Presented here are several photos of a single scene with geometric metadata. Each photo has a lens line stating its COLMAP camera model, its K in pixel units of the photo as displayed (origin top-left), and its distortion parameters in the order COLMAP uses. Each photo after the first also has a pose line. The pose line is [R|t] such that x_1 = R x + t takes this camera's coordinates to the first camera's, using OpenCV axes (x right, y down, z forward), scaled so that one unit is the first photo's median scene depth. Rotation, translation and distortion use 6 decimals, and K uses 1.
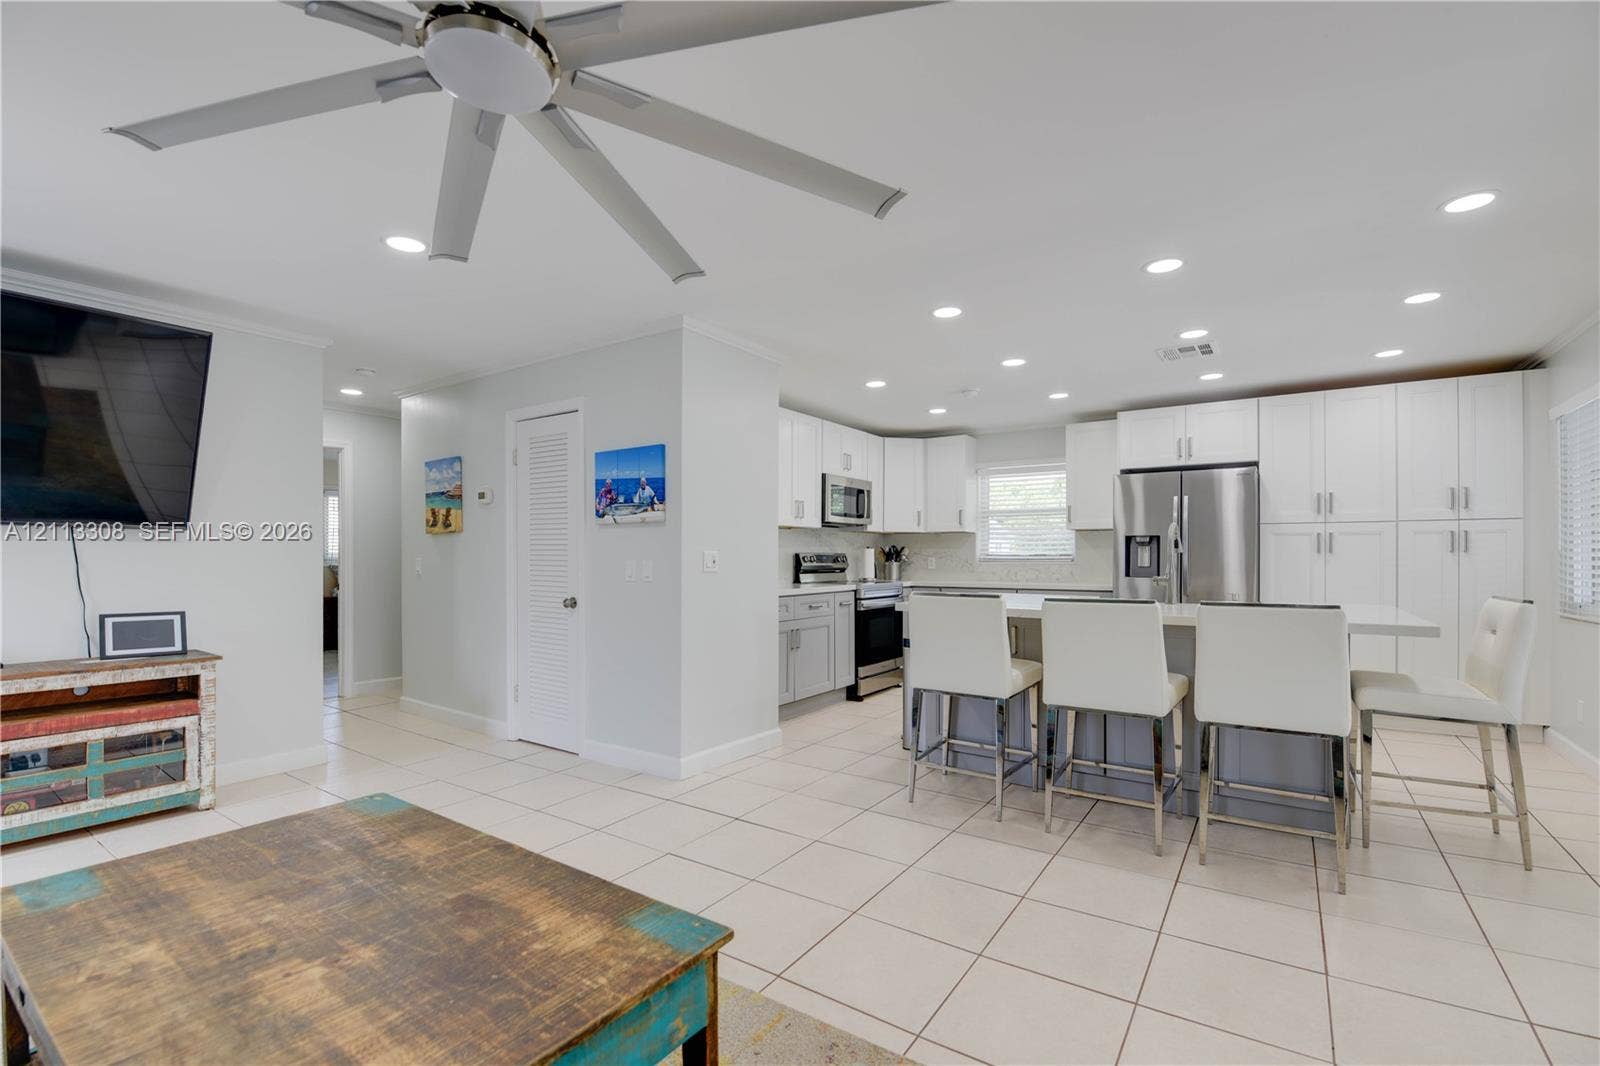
lens RADIAL K [[701.9, 0, 791.2], [0, 701.9, 561.1], [0, 0, 1]] dist [-0.004005, -0.008114]
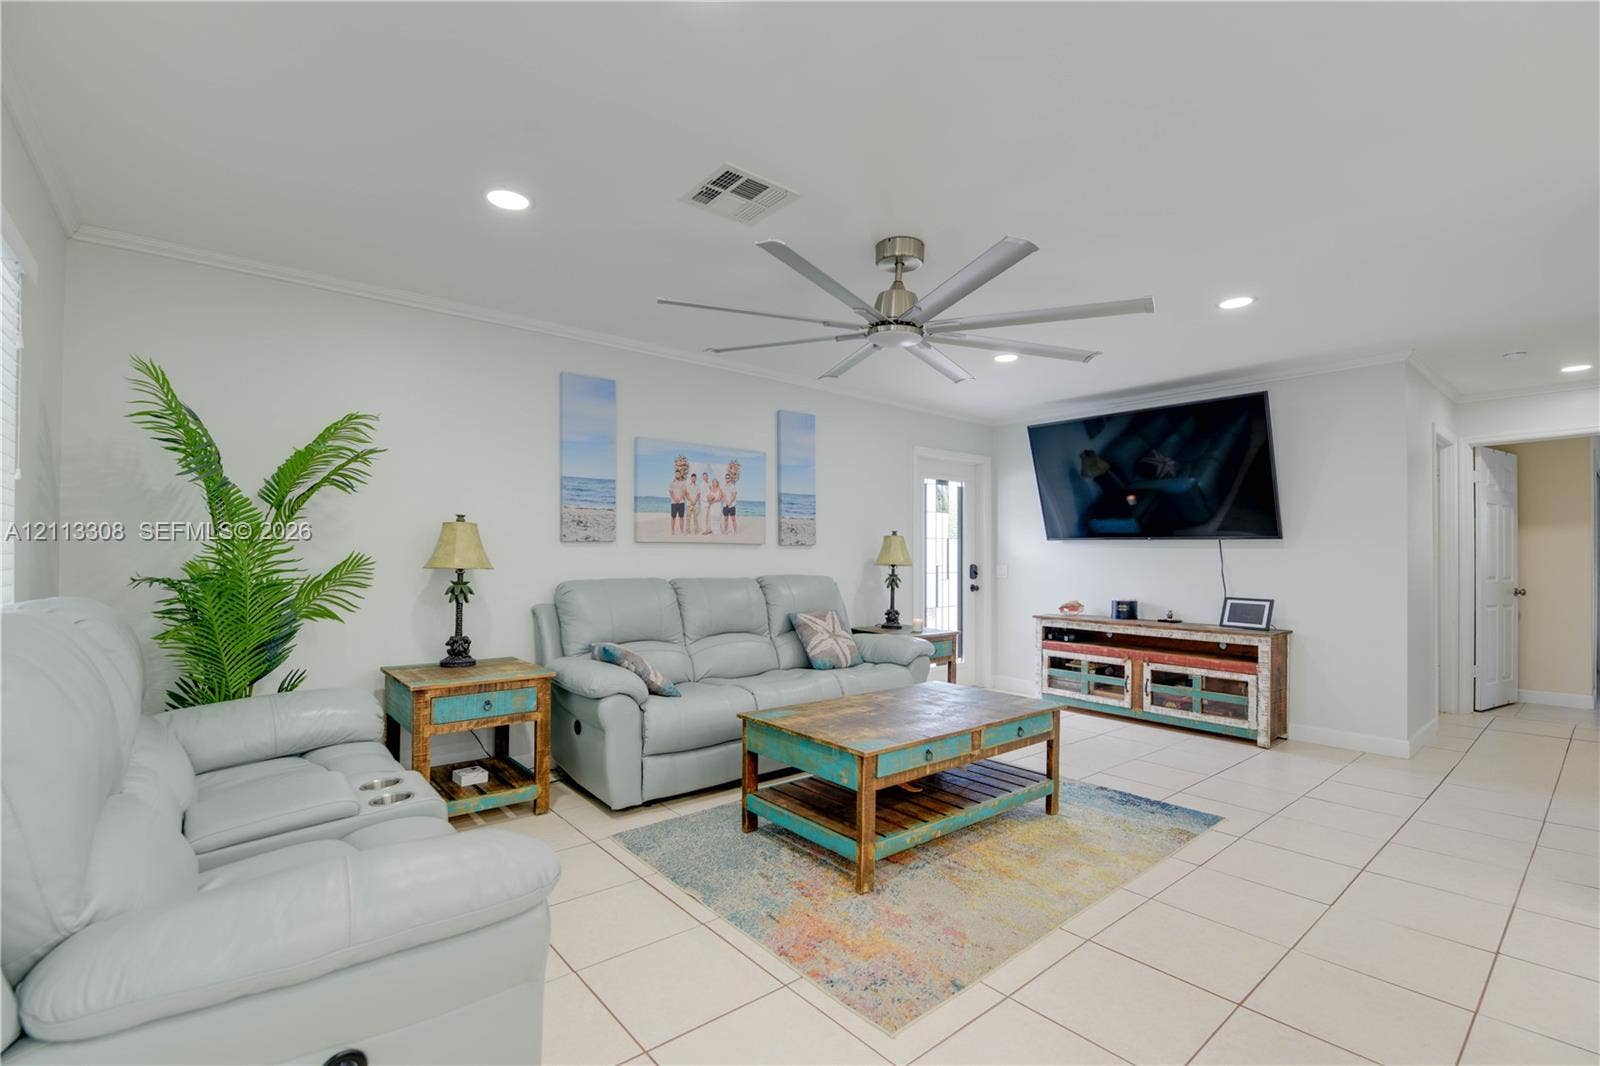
lens RADIAL K [[701.9, 0, 829.0], [0, 701.9, 539.5], [0, 0, 1]] dist [-0.004005, -0.008114]
pose [[-0.241318, -0.024121, -0.970146, 0.480246], [-0.011744, 0.999690, -0.021934, -0.003448], [0.970375, 0.006100, -0.241527, 0.362616]]
